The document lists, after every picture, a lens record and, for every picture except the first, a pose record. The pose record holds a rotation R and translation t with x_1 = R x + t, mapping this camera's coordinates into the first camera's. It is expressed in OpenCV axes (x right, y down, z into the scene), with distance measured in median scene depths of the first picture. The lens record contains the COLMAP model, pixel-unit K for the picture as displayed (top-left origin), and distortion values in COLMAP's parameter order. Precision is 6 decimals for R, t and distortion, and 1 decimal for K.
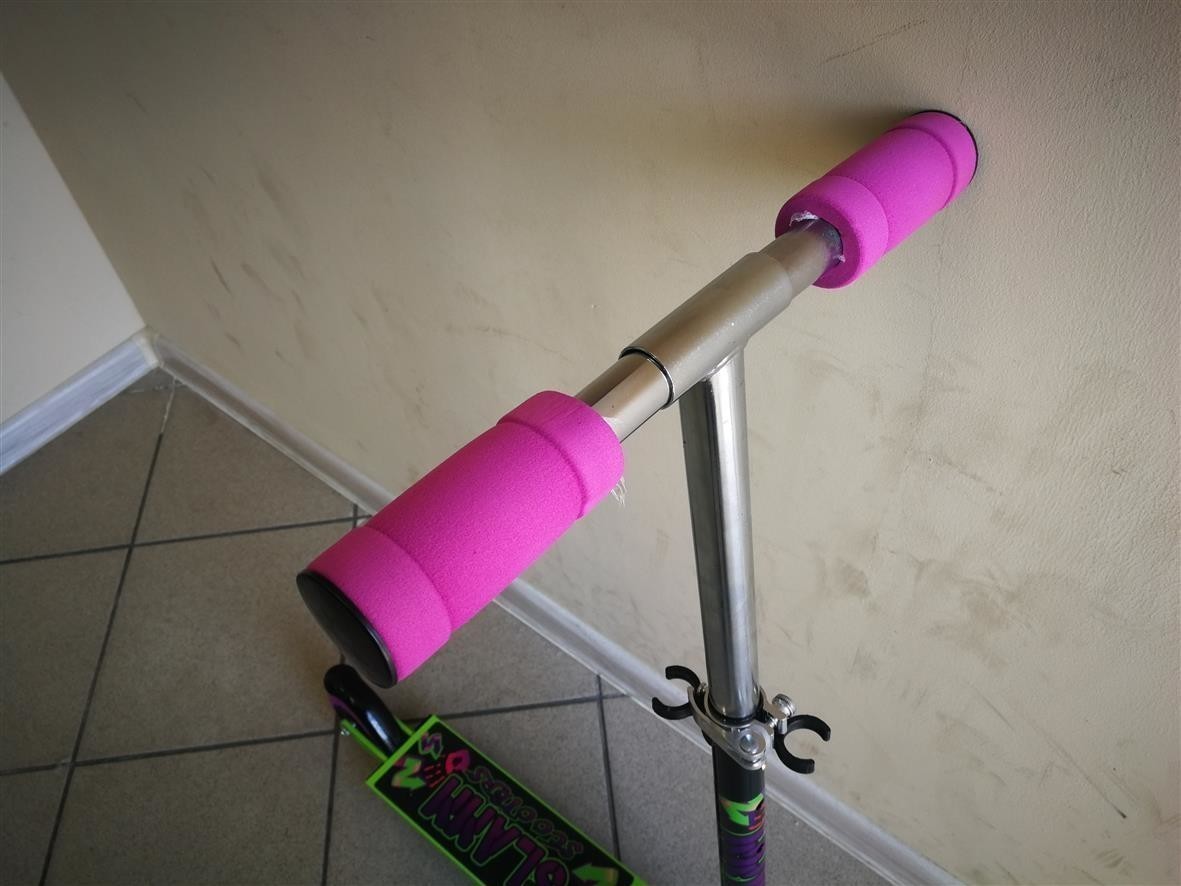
lens RADIAL K [[962.8, 0, 587.3], [0, 962.8, 441.4], [0, 0, 1]] dist [0.017717, -0.011674]
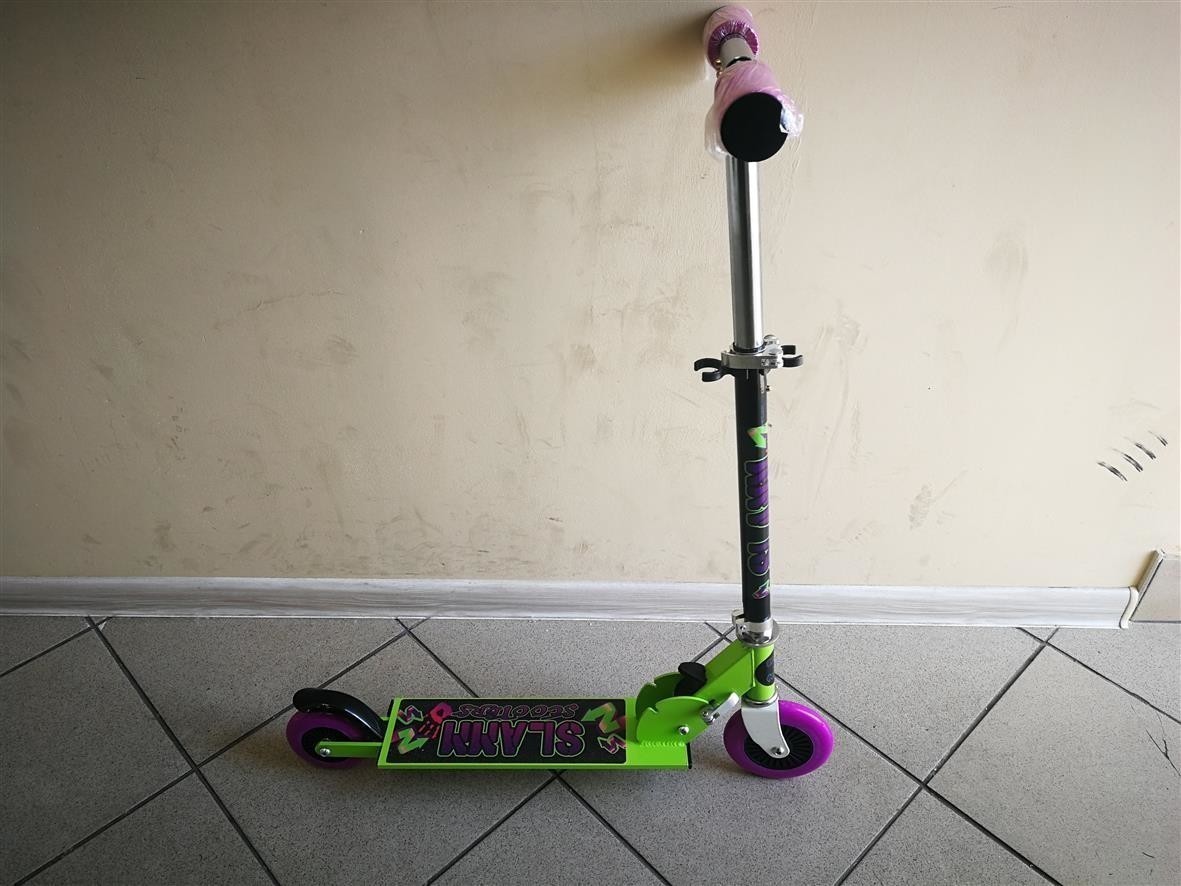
lens RADIAL K [[945.2, 0, 585.5], [0, 945.2, 448.1], [0, 0, 1]] dist [0.047234, -0.053963]
pose [[0.784444, -0.321652, 0.530272, -0.388282], [0.426431, 0.900558, -0.084569, 0.272897], [-0.450339, 0.292464, 0.843599, -0.164666]]
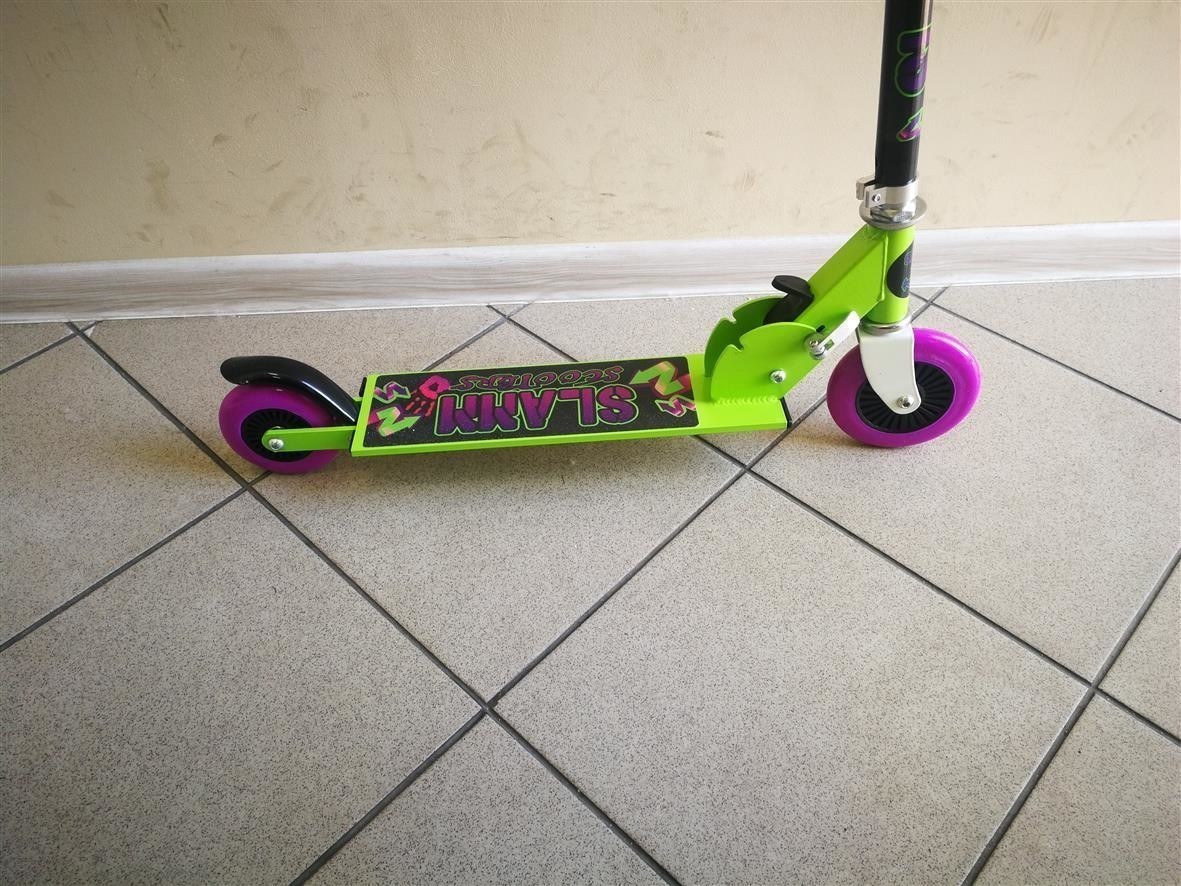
lens RADIAL K [[954.0, 0, 590.5], [0, 954.0, 443.0], [0, 0, 1]] dist [0.053040, -0.078416]
pose [[0.750999, -0.435987, 0.495899, -0.442470], [0.472003, 0.879649, 0.058563, 0.376395], [-0.461750, 0.190085, 0.866403, 0.240386]]
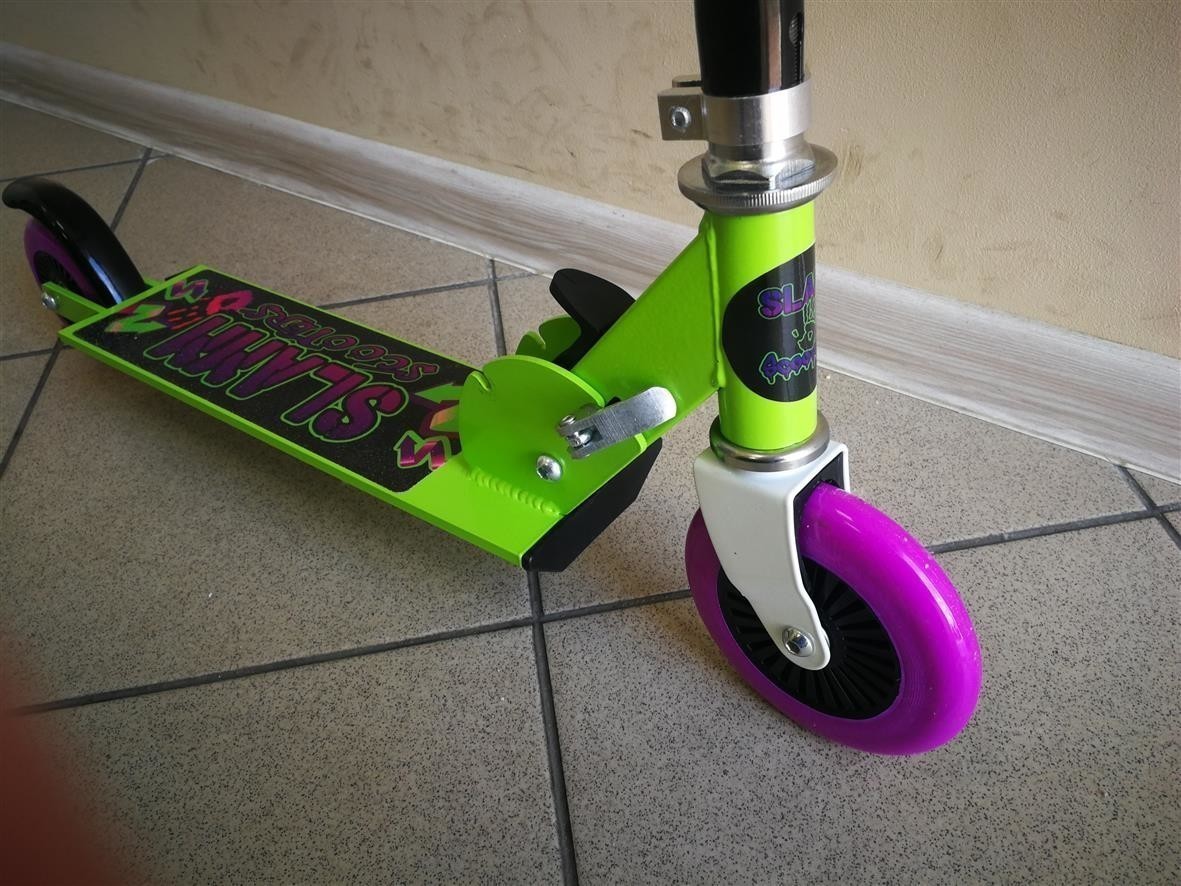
lens RADIAL K [[962.8, 0, 587.3], [0, 962.8, 441.4], [0, 0, 1]] dist [0.017717, -0.011674]
pose [[0.998646, -0.041535, 0.031308, 0.053200], [0.045221, 0.990735, -0.128058, 0.480174], [-0.025699, 0.129300, 0.991272, 0.427622]]
